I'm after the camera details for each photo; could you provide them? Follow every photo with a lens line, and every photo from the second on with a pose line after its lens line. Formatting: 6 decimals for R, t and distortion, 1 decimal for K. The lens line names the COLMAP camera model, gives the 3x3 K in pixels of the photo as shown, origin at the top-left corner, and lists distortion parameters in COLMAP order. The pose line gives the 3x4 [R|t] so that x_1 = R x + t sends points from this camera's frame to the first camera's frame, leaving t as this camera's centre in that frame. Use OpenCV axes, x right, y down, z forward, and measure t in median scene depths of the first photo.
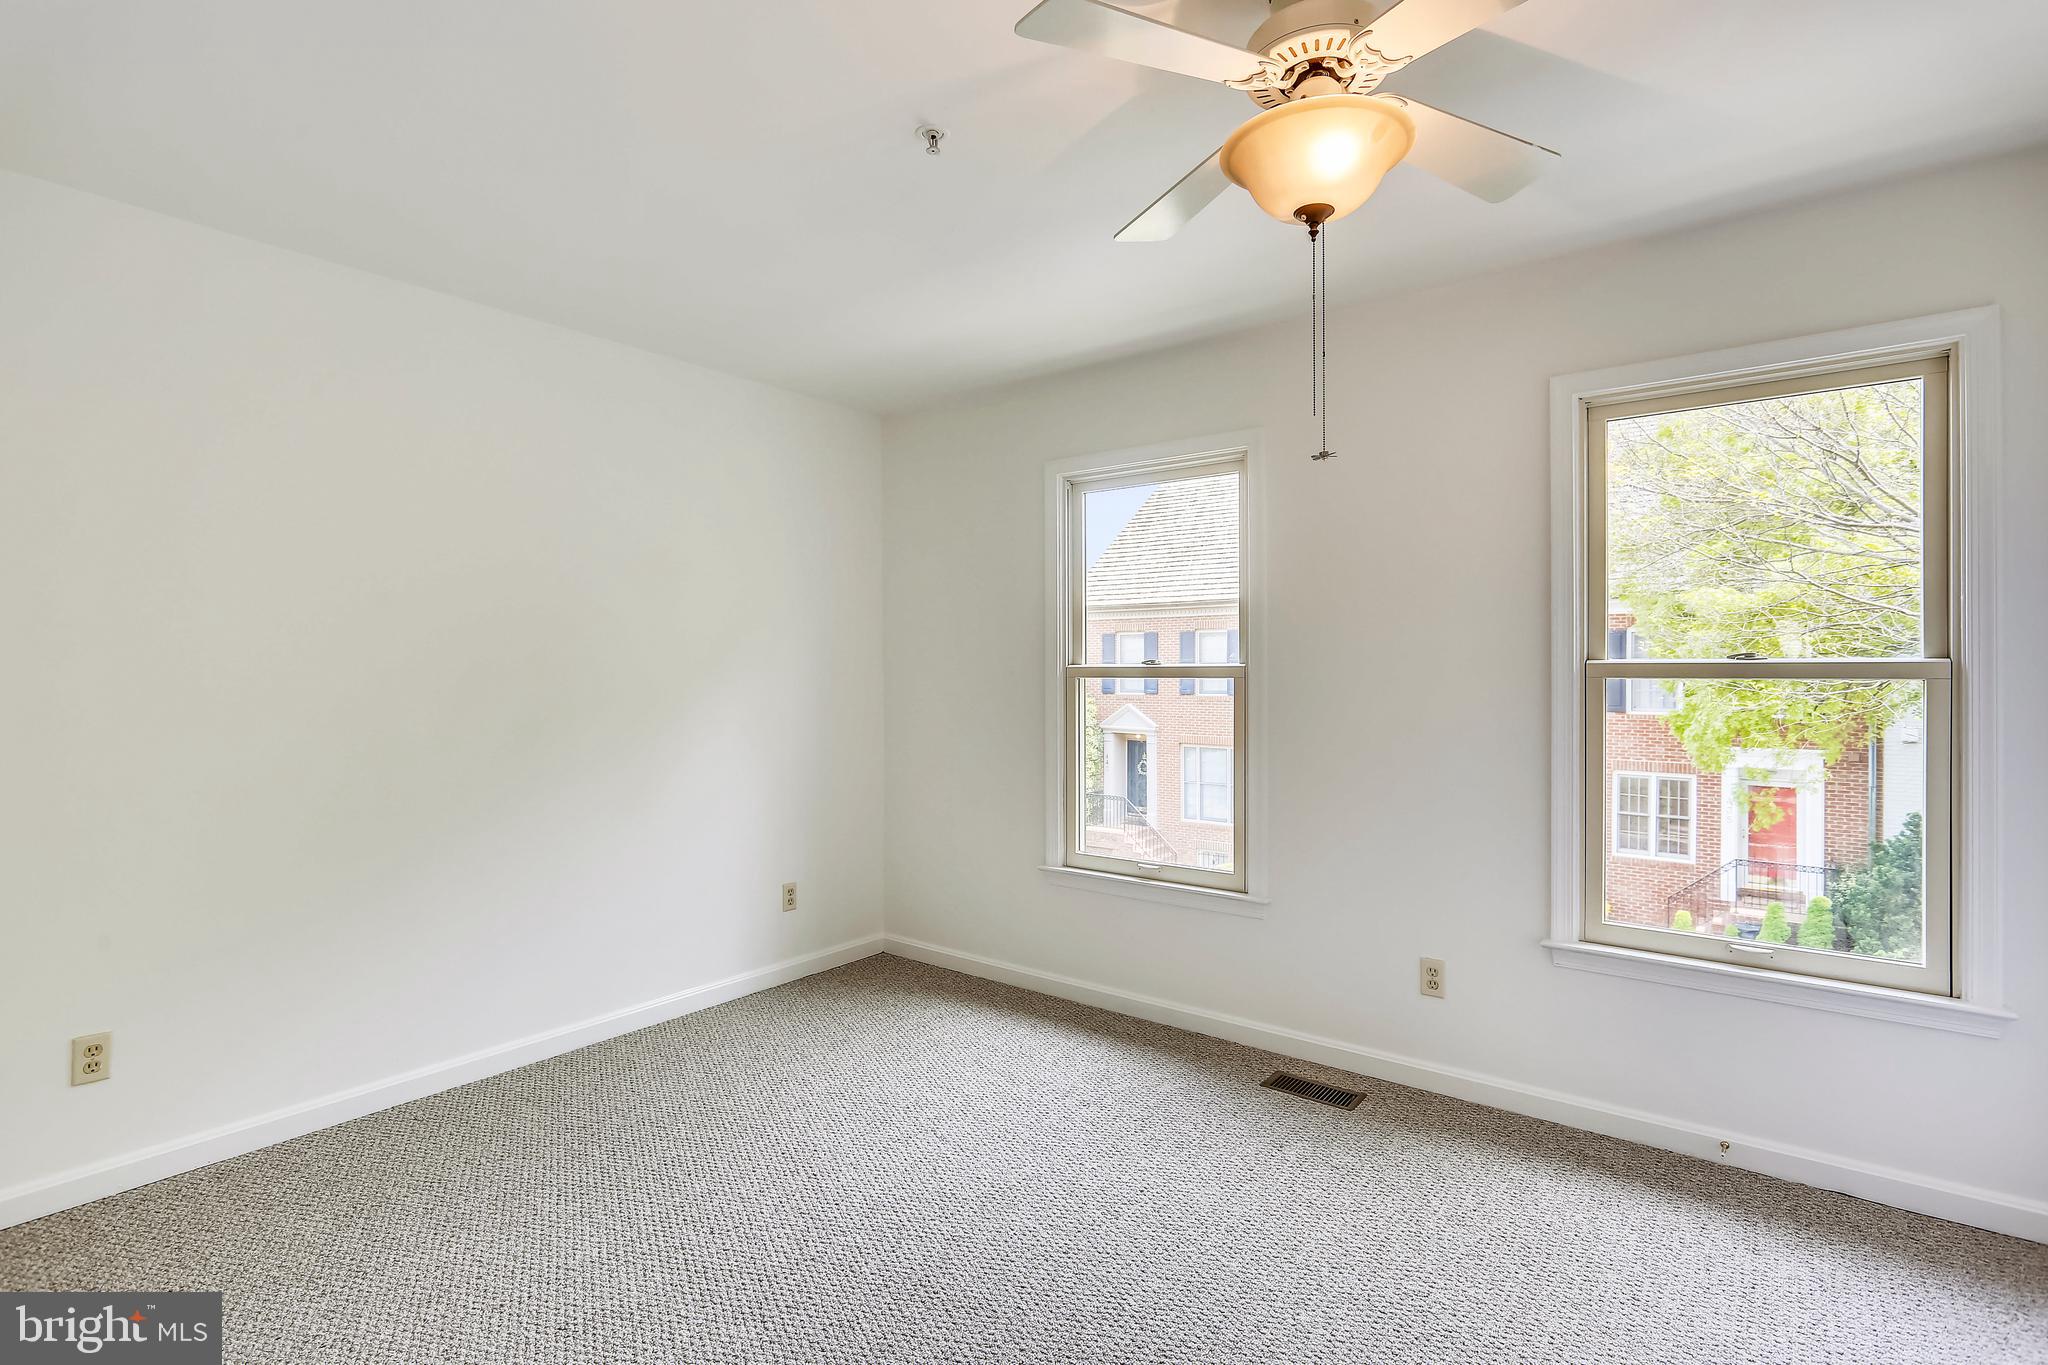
lens RADIAL K [[984.9, 0, 1013.3], [0, 984.9, 673.6], [0, 0, 1]] dist [-0.009122, 0.006464]
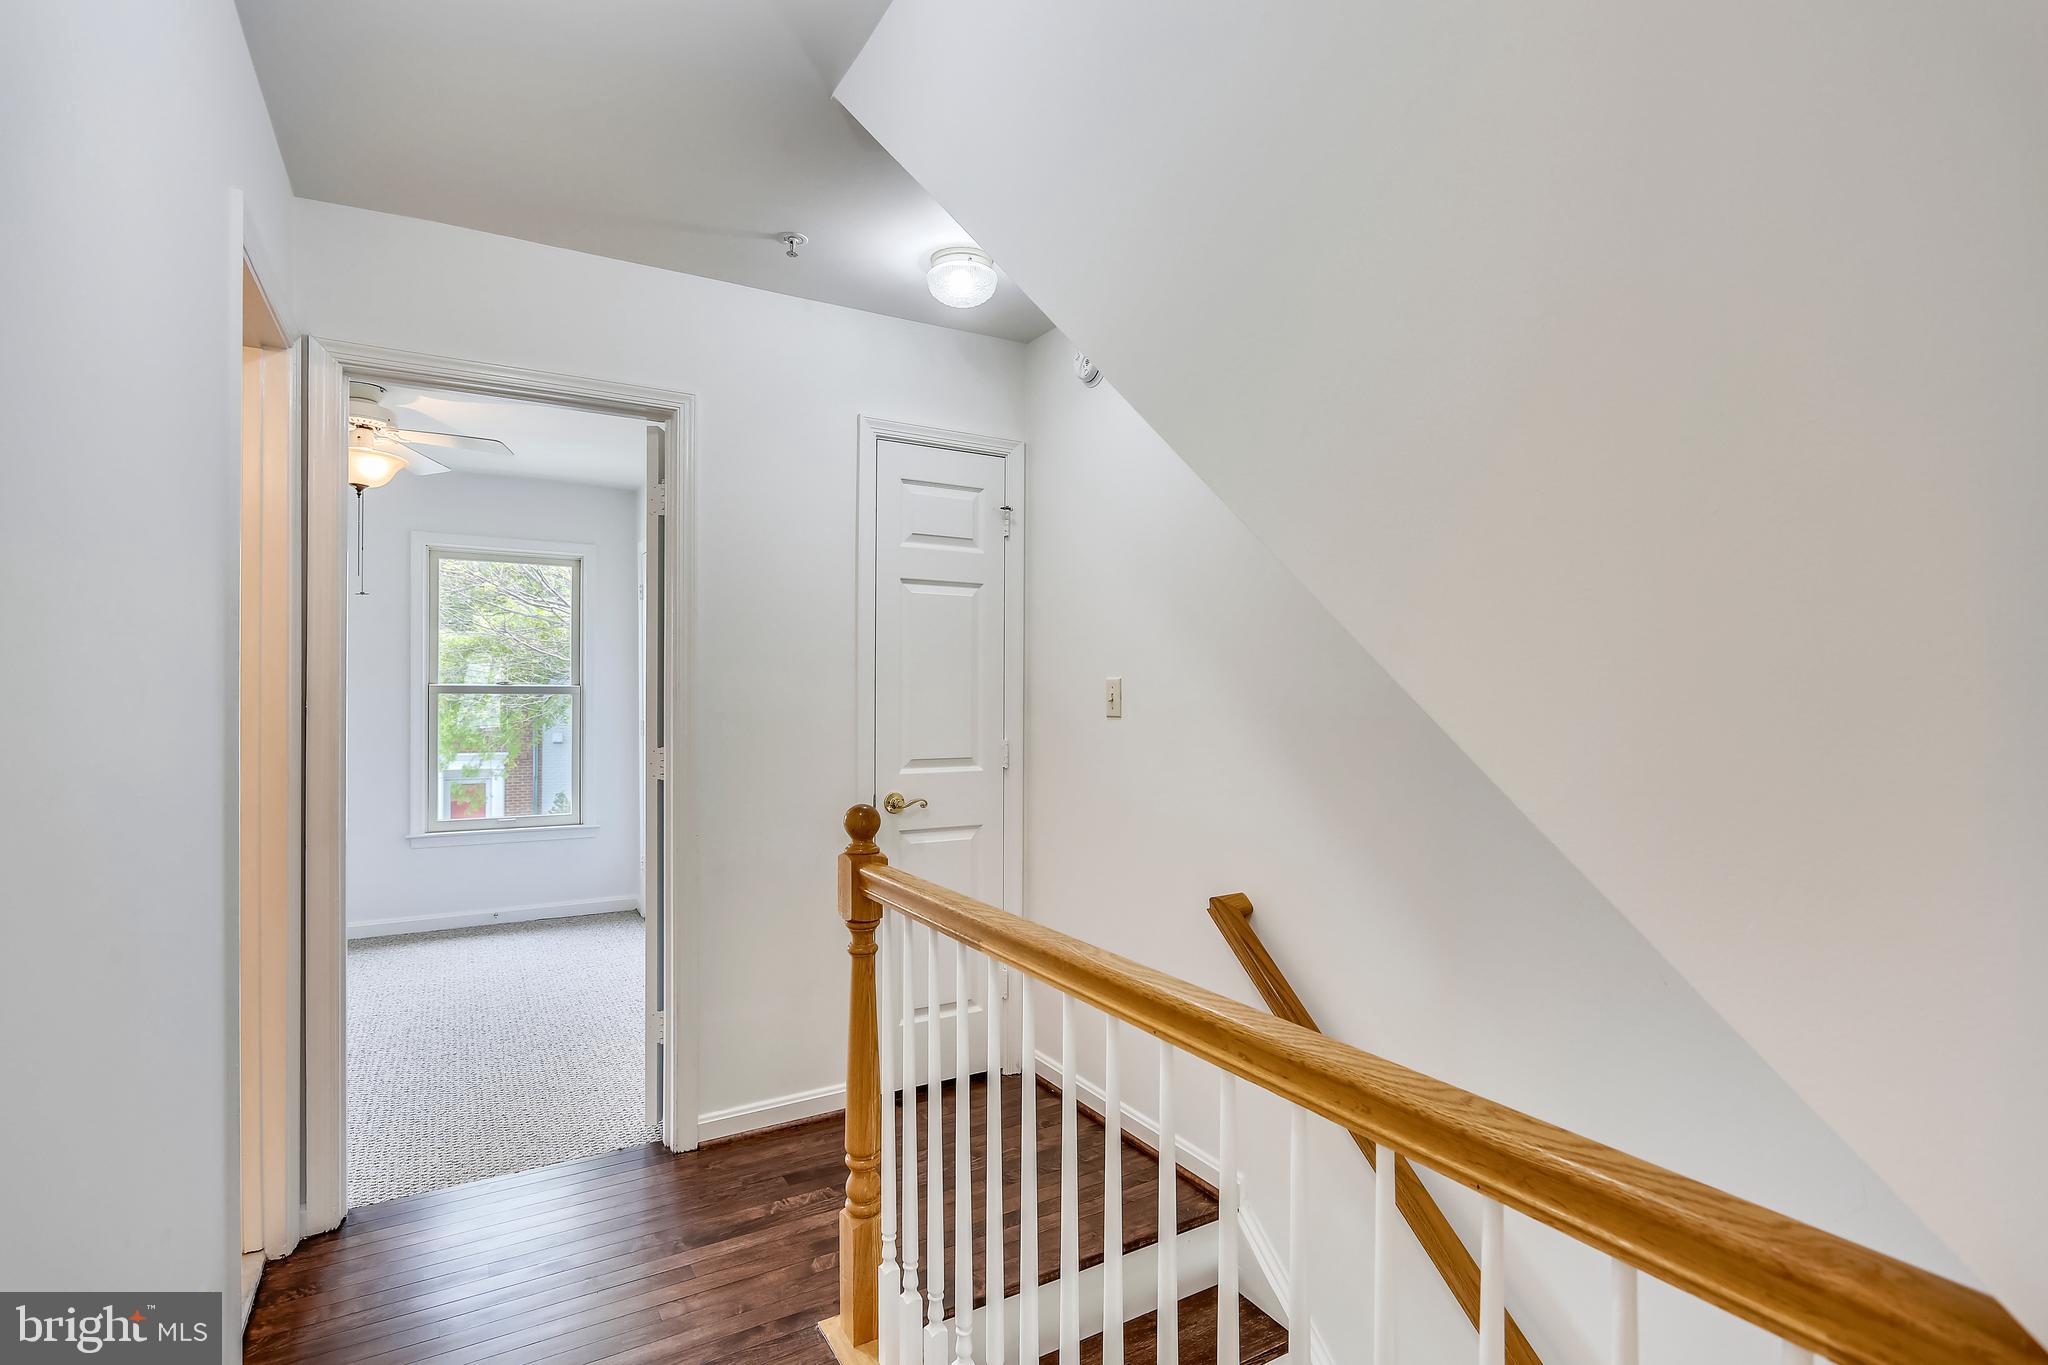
lens RADIAL K [[984.9, 0, 1011.6], [0, 984.9, 687.1], [0, 0, 1]] dist [-0.009122, 0.006464]
pose [[0.385697, 0.007463, 0.922596, -0.731703], [0.000414, 0.999966, -0.008262, 0.008383], [-0.922626, 0.003568, 0.385680, -0.767803]]
